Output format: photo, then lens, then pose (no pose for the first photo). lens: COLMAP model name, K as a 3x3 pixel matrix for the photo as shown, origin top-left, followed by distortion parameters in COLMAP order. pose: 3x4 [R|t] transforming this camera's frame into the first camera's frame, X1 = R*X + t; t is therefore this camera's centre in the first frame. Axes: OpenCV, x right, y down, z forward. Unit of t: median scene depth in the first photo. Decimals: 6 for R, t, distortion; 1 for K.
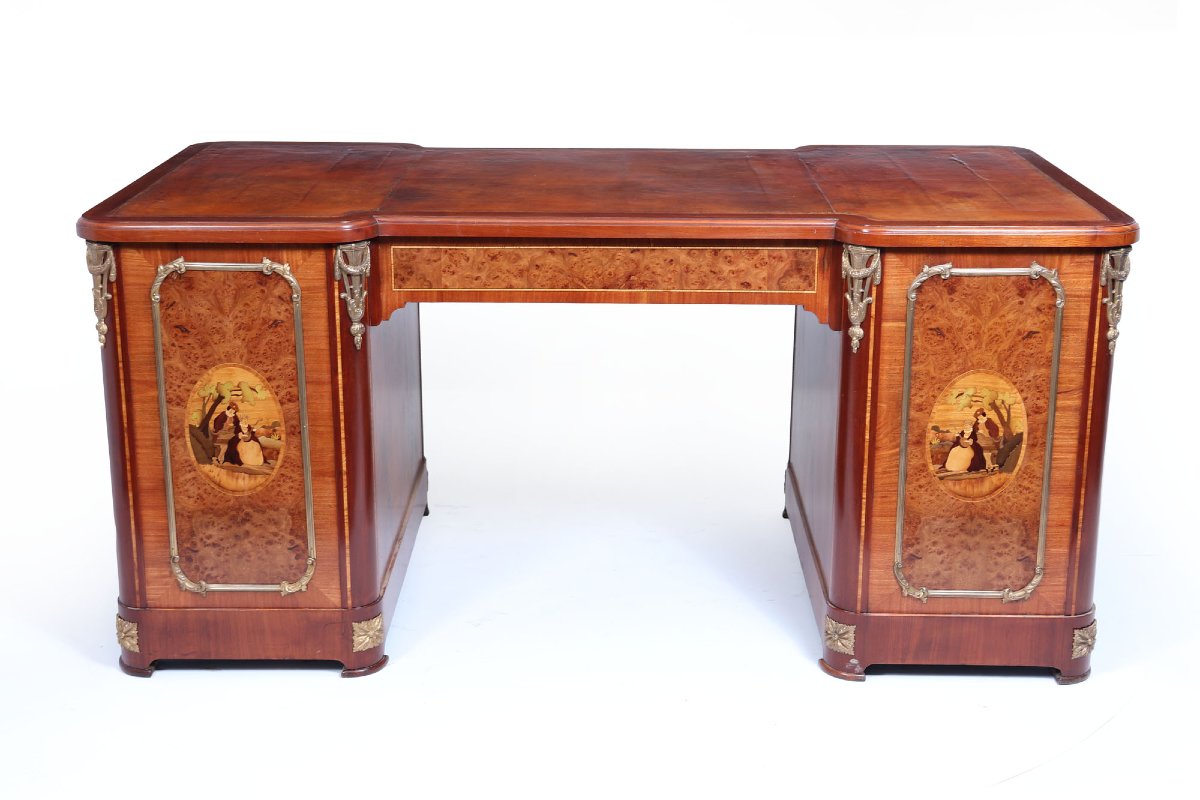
lens RADIAL K [[1810.7, 0, 600.0], [0, 1810.7, 400.0], [0, 0, 1]] dist [0.121951, 0.008091]
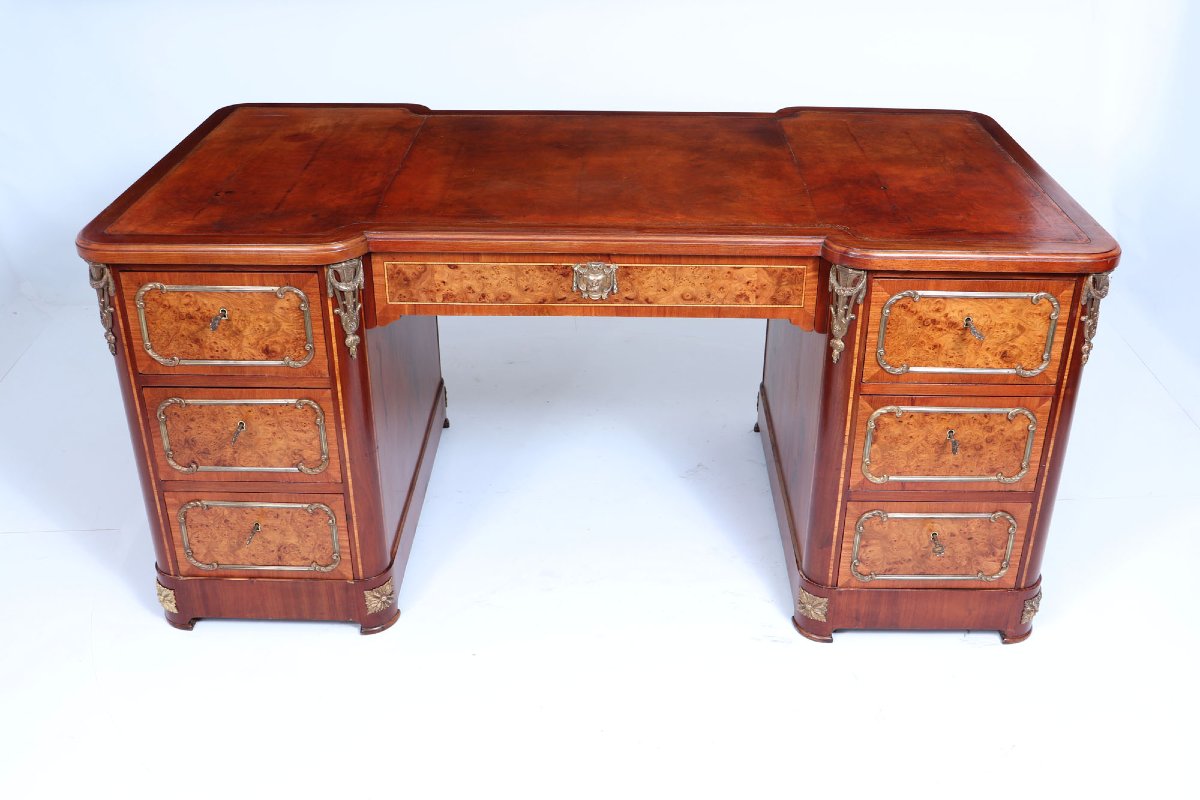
lens RADIAL K [[1257.2, 0, 600.0], [0, 1257.2, 400.0], [0, 0, 1]] dist [0.001059, -0.002138]
pose [[0.999965, 0.000565, -0.008306, 0.012497], [0.000979, 0.982801, 0.184667, -0.140991], [0.008267, -0.184669, 0.982766, 0.302450]]
